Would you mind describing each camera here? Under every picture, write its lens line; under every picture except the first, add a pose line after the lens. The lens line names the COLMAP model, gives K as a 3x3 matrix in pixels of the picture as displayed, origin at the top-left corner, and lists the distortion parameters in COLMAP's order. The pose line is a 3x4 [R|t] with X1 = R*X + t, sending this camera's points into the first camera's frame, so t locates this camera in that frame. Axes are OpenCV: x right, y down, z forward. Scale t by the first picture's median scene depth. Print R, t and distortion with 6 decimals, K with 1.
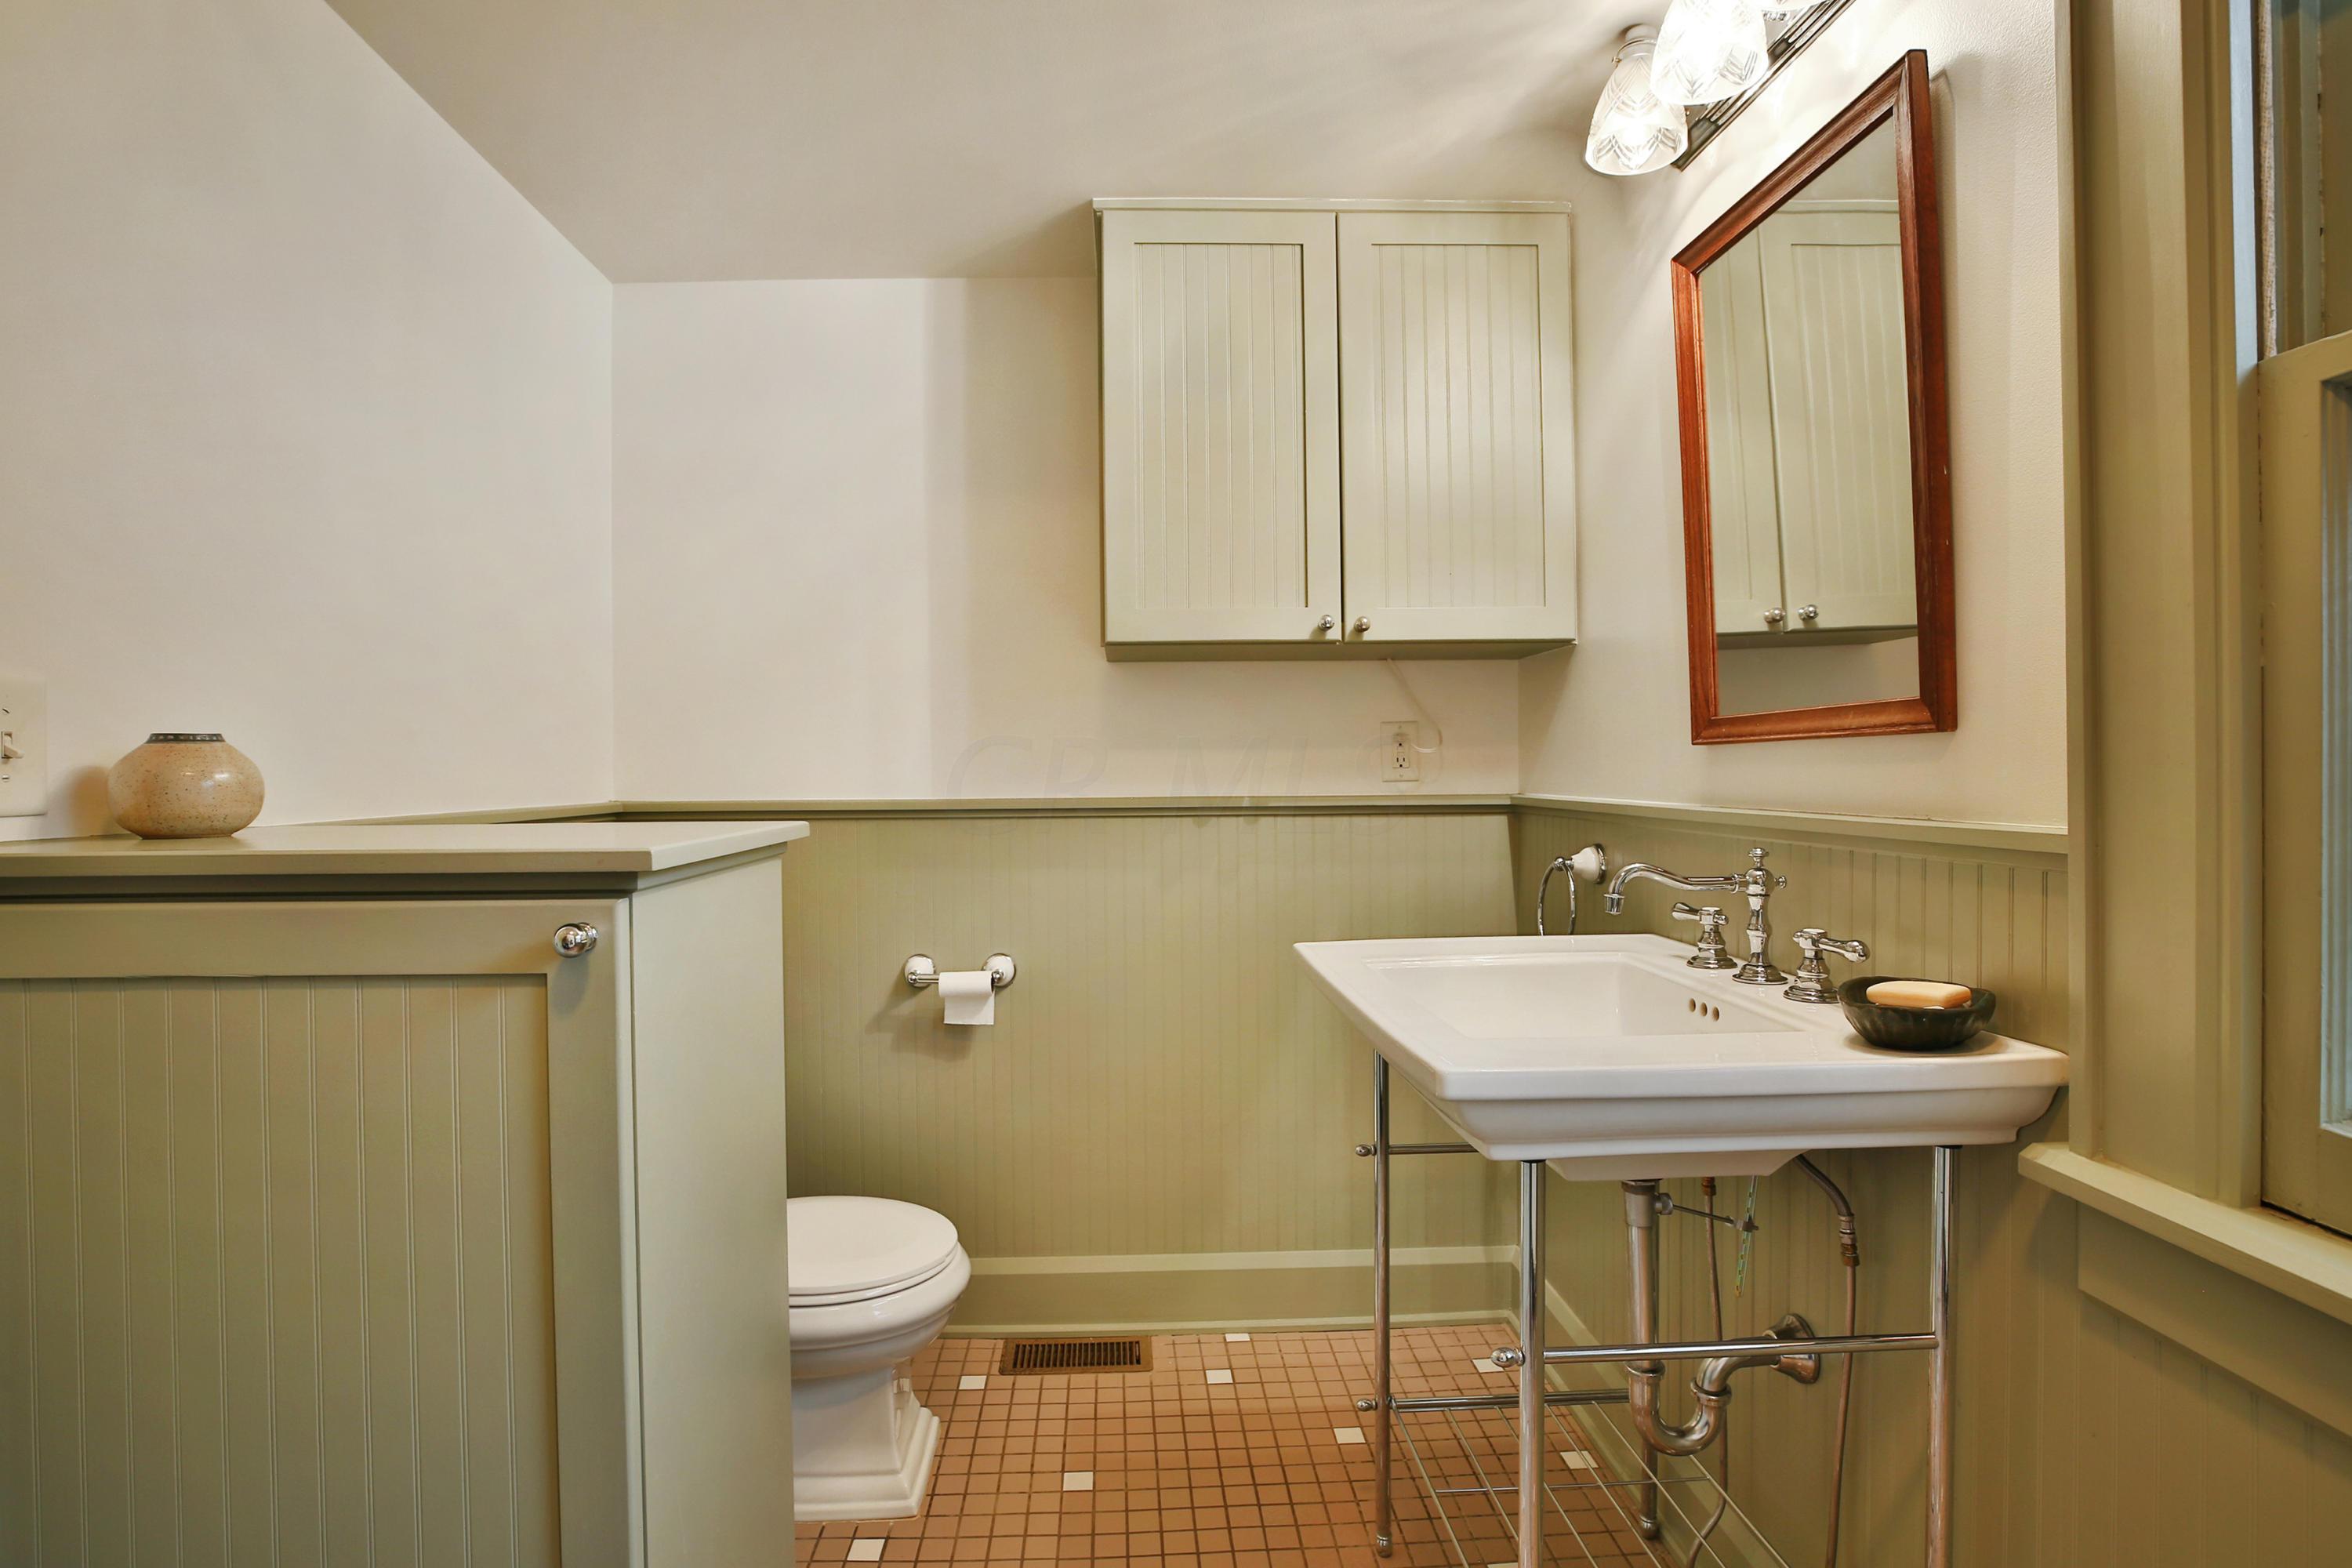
lens RADIAL K [[1151.1, 0, 1171.6], [0, 1151.1, 784.0], [0, 0, 1]] dist [-0.045021, 0.010675]
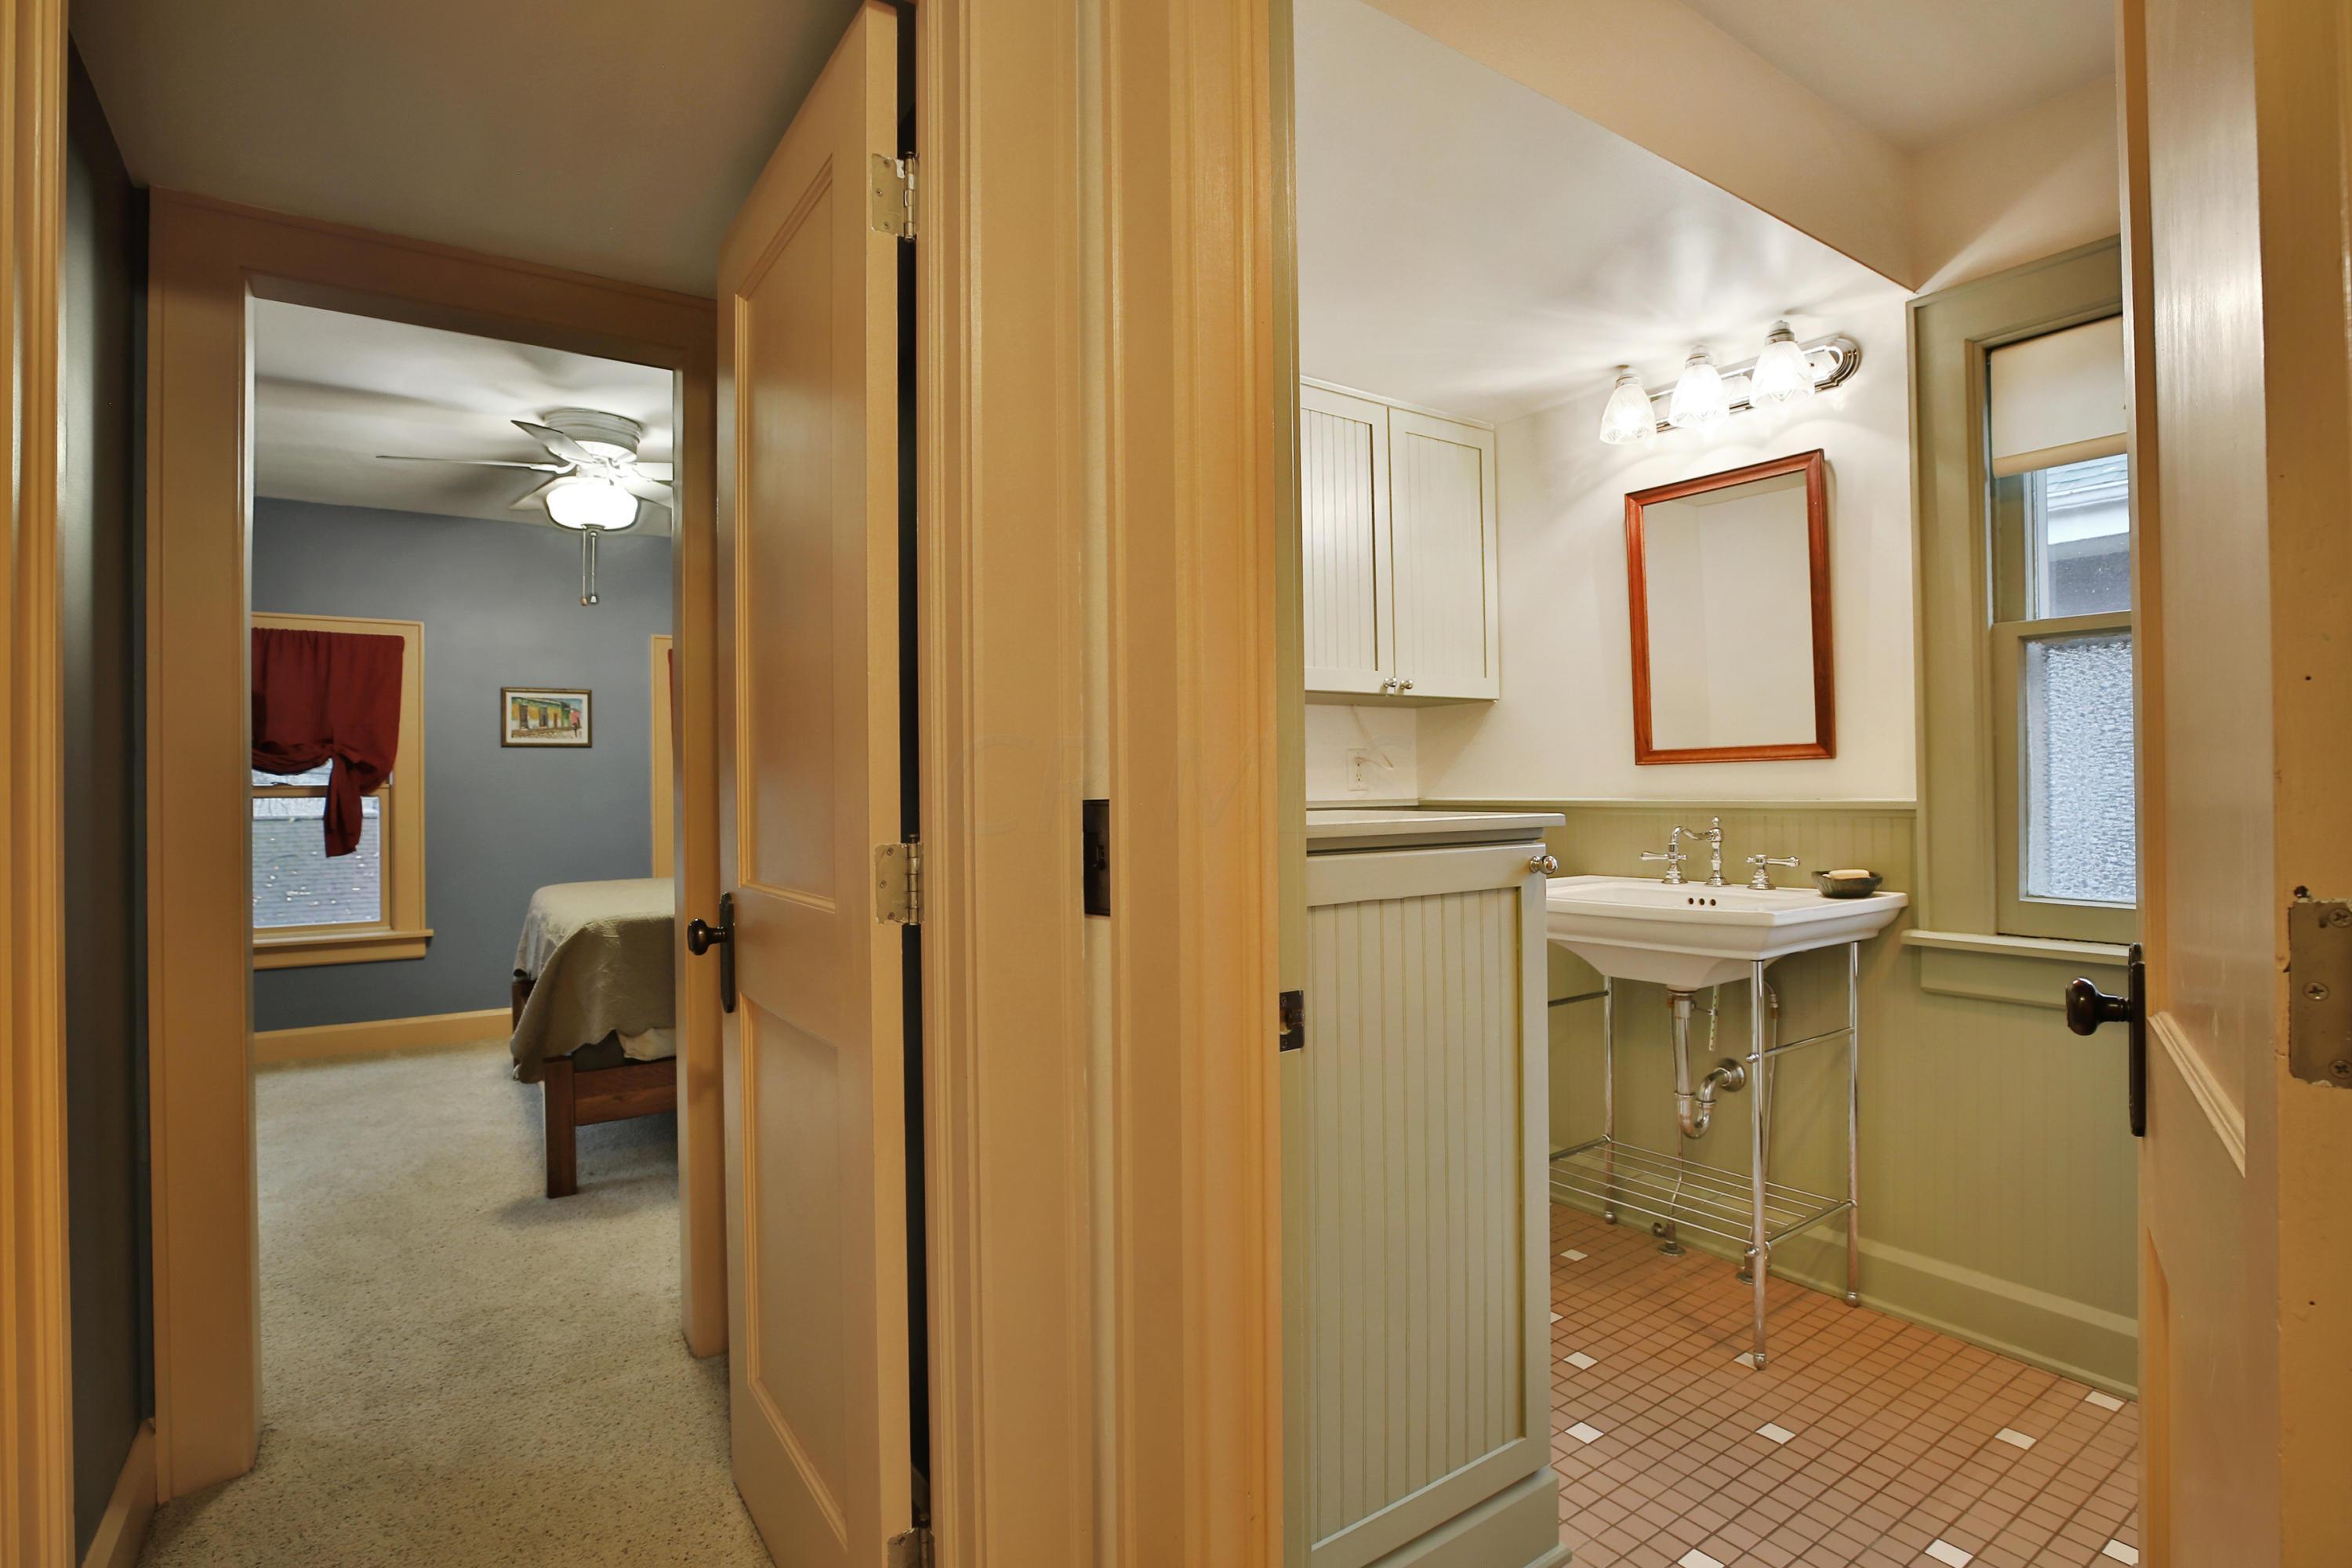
lens RADIAL K [[1151.1, 0, 1173.8], [0, 1151.1, 789.5], [0, 0, 1]] dist [-0.045021, 0.010675]
pose [[0.844868, -0.004396, 0.534956, -1.379361], [0.013703, 0.999816, -0.013426, 0.022879], [-0.534799, 0.018674, 0.844773, -0.163167]]
